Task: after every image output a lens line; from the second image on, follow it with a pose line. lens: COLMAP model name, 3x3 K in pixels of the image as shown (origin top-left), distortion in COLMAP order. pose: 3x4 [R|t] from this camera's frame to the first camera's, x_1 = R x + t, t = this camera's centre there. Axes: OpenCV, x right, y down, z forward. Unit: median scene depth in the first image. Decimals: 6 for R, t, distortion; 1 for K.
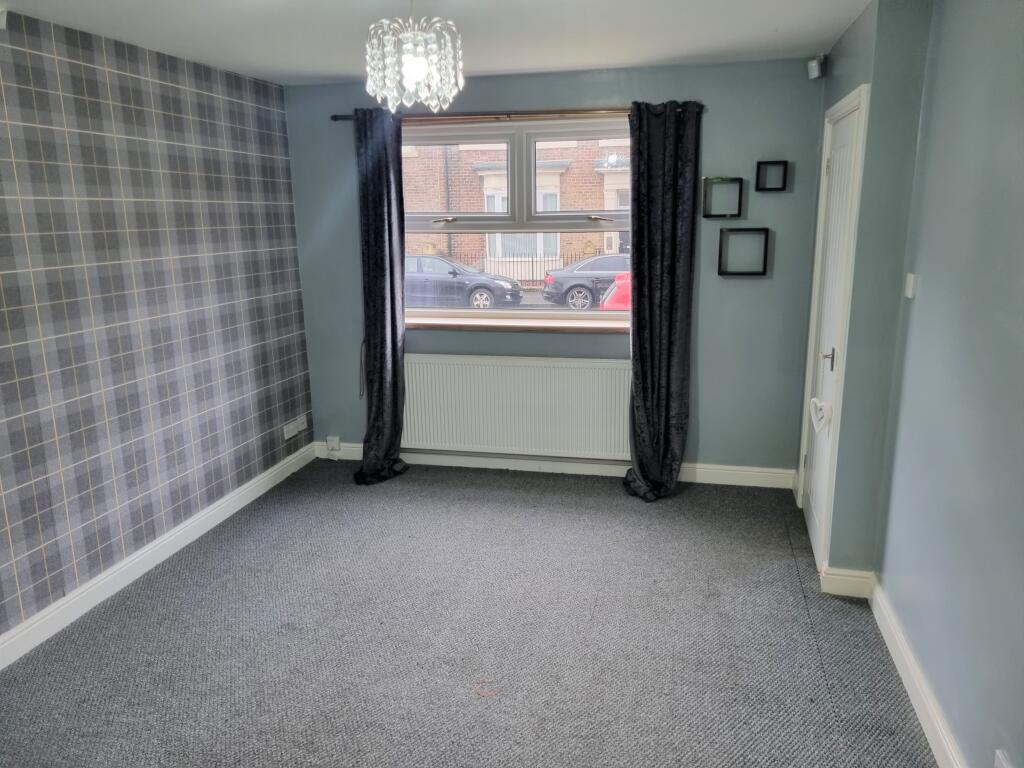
lens RADIAL K [[771.6, 0, 507.3], [0, 771.6, 387.6], [0, 0, 1]] dist [0.005394, 0.004599]
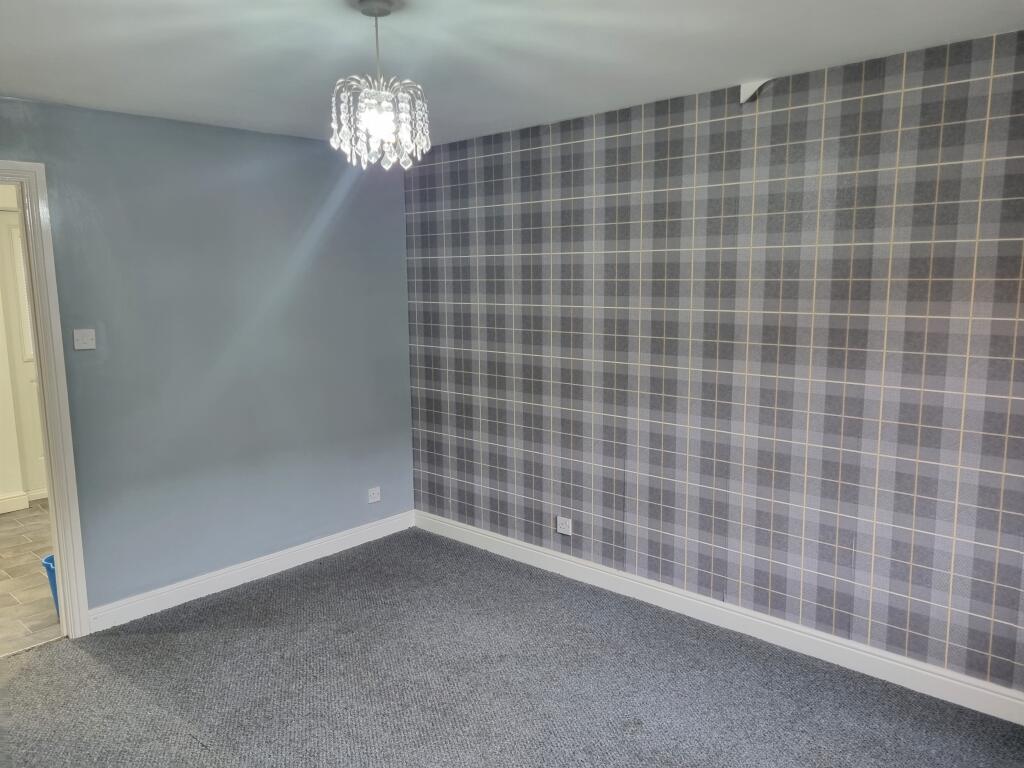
lens RADIAL K [[771.6, 0, 506.9], [0, 771.6, 378.5], [0, 0, 1]] dist [0.005394, 0.004599]
pose [[-0.502259, 0.148133, -0.851935, 0.446891], [-0.169971, 0.949085, 0.265231, -0.255239], [0.847848, 0.278019, -0.451508, 1.064740]]
